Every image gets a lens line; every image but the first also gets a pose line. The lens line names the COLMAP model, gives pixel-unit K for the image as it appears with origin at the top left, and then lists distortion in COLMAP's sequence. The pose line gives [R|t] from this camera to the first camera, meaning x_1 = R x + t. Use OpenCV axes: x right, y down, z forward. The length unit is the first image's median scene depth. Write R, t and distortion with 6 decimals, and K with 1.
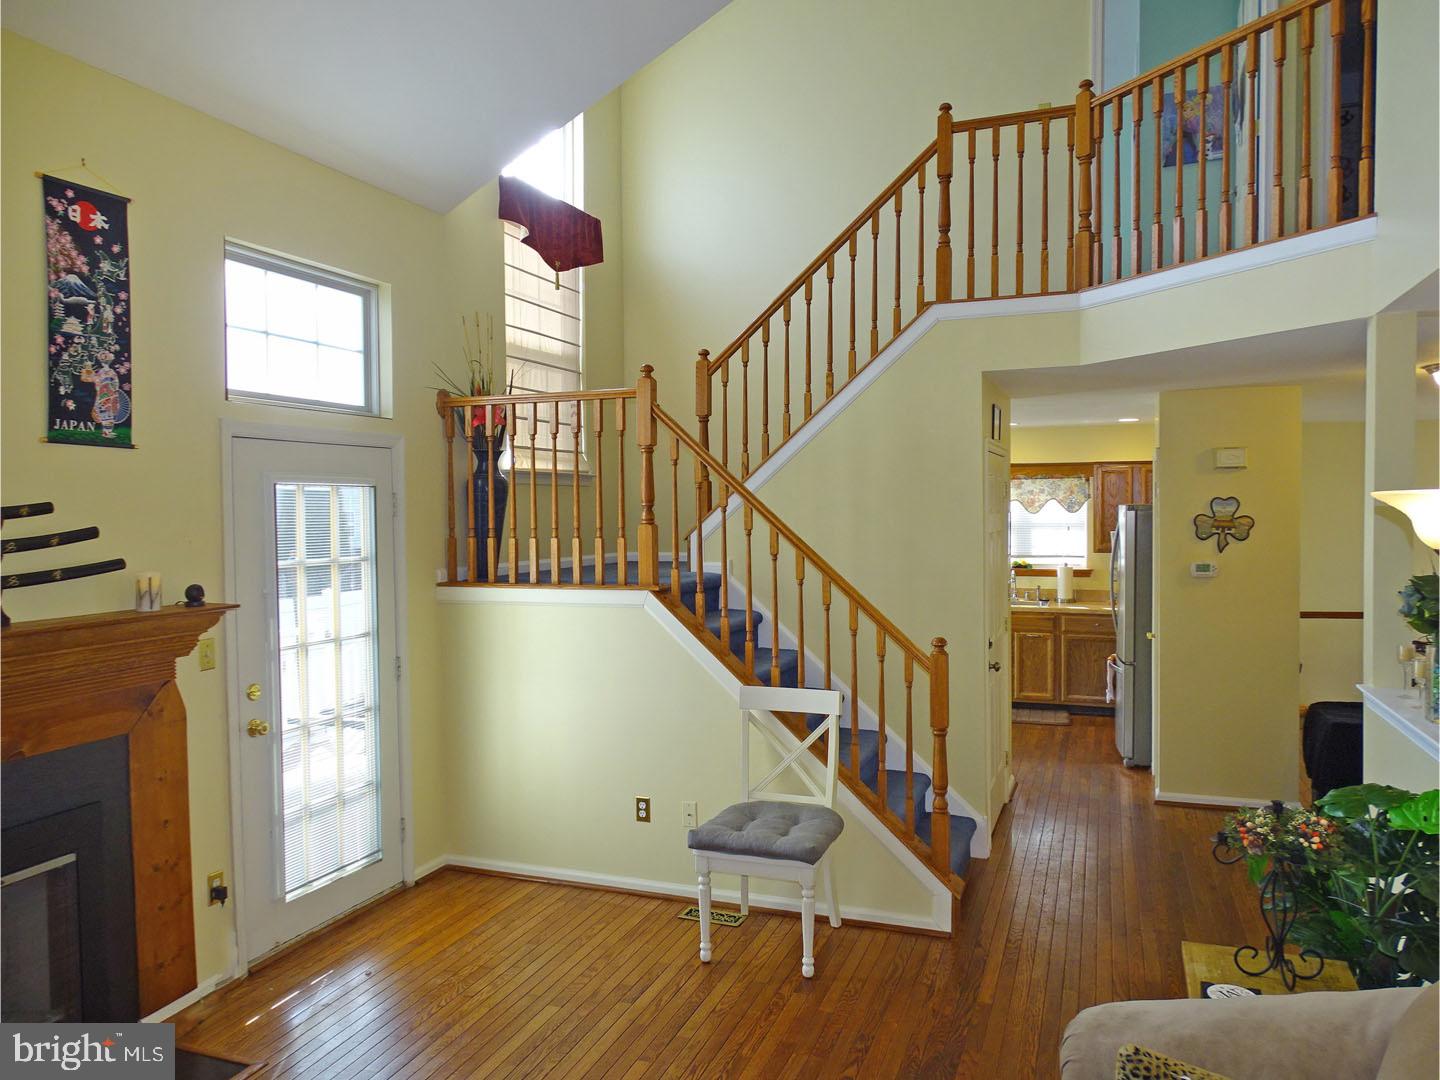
lens RADIAL K [[1021.1, 0, 727.6], [0, 1021.1, 537.9], [0, 0, 1]] dist [-0.003911, 0.007123]
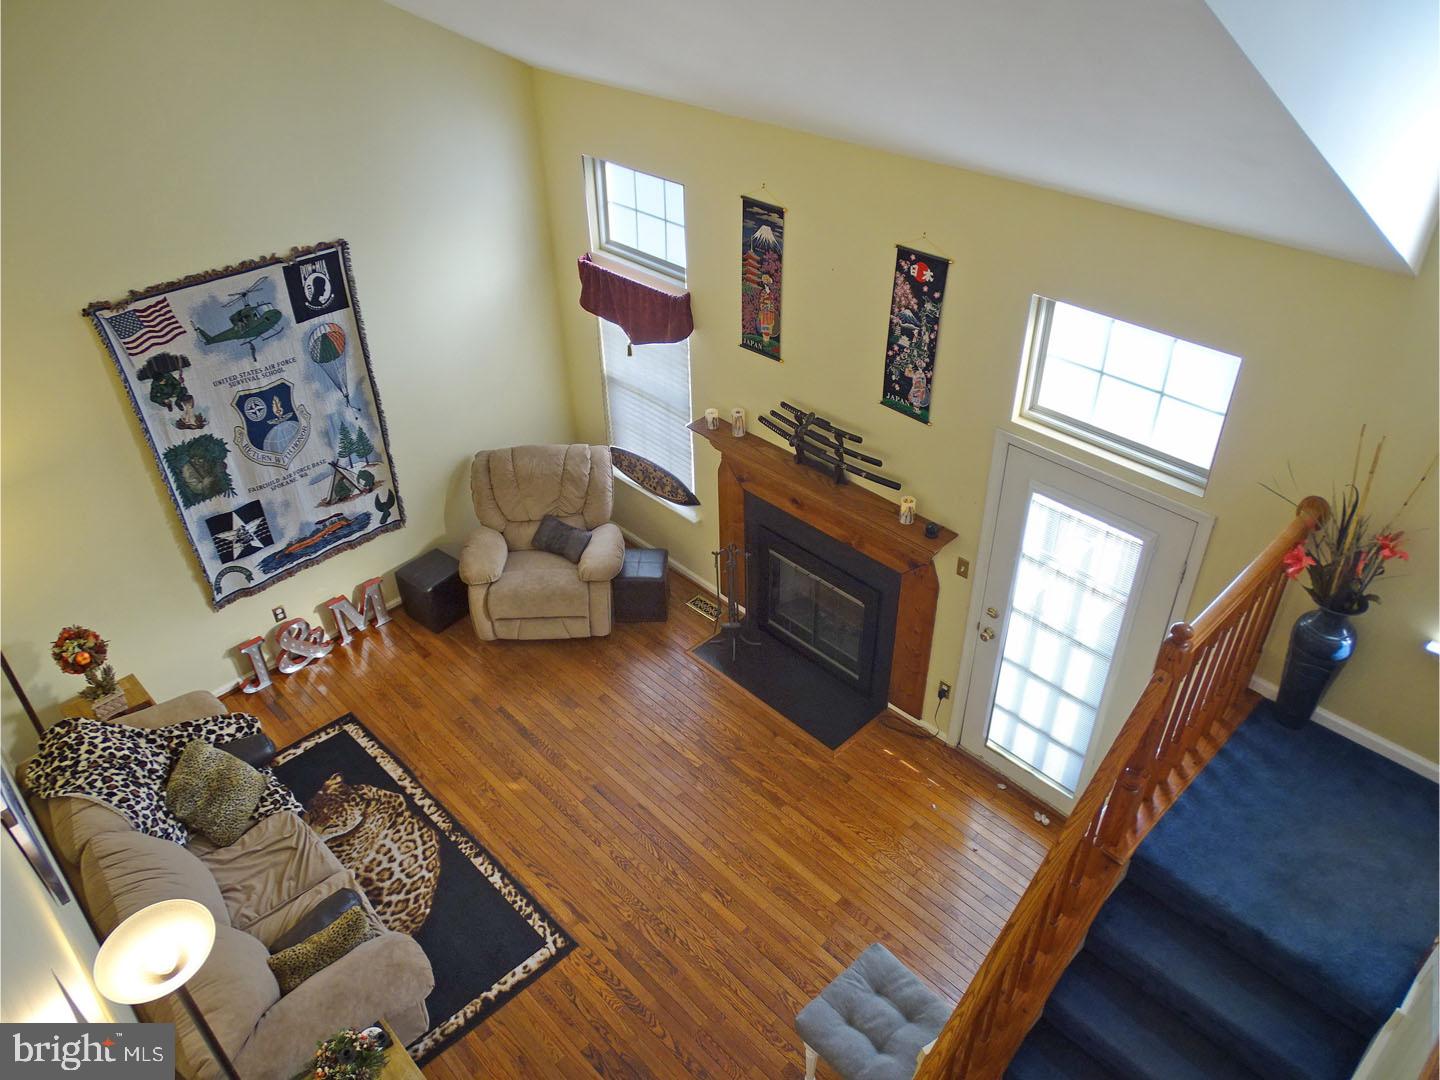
lens RADIAL K [[1021.1, 0, 727.6], [0, 1021.1, 537.9], [0, 0, 1]] dist [-0.003911, 0.007123]
pose [[-0.423645, 0.542323, -0.725542, 0.713655], [-0.007794, 0.798759, 0.601601, -0.866017], [0.905795, 0.260520, -0.334163, 1.316121]]
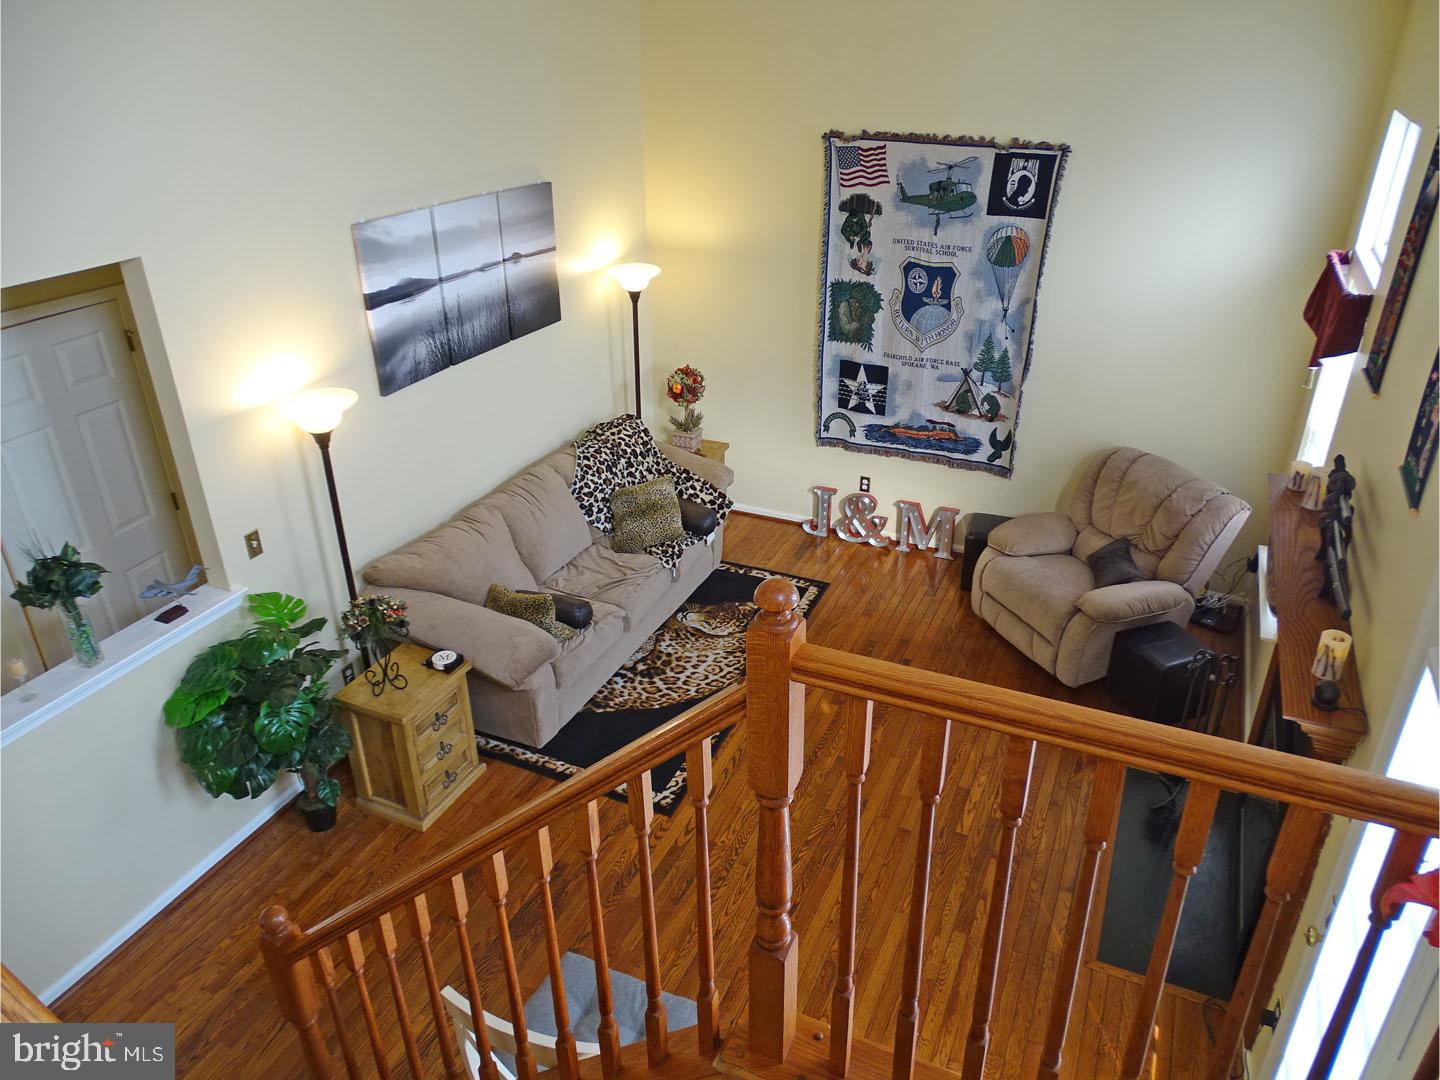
lens RADIAL K [[1021.1, 0, 727.6], [0, 1021.1, 537.9], [0, 0, 1]] dist [-0.003911, 0.007123]
pose [[-0.998454, -0.018354, 0.052474, -0.096612], [0.009652, 0.872359, 0.488771, -0.478250], [-0.054747, 0.488522, -0.870832, 1.775474]]
